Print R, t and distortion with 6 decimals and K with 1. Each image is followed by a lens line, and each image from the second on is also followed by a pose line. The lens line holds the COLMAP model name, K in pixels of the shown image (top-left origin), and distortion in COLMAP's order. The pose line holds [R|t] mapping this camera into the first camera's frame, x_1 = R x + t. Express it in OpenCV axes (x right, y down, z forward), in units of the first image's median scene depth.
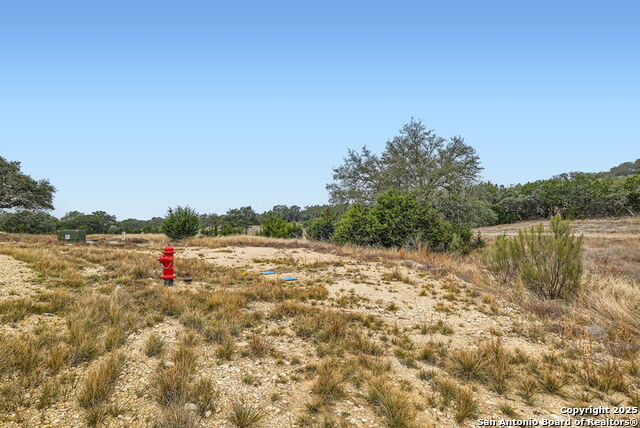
lens RADIAL K [[301.6, 0, 319.6], [0, 301.6, 214.4], [0, 0, 1]] dist [0.004381, -0.000206]
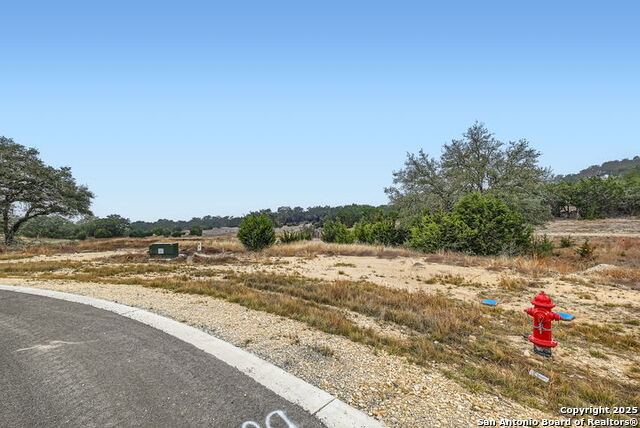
lens RADIAL K [[276.9, 0, 320.4], [0, 276.9, 214.1], [0, 0, 1]] dist [-0.002149, 0.000080]
pose [[0.999110, -0.011422, 0.040595, -0.229921], [0.011421, 0.999935, 0.000251, -0.017205], [-0.040595, 0.000213, 0.999176, 0.097069]]
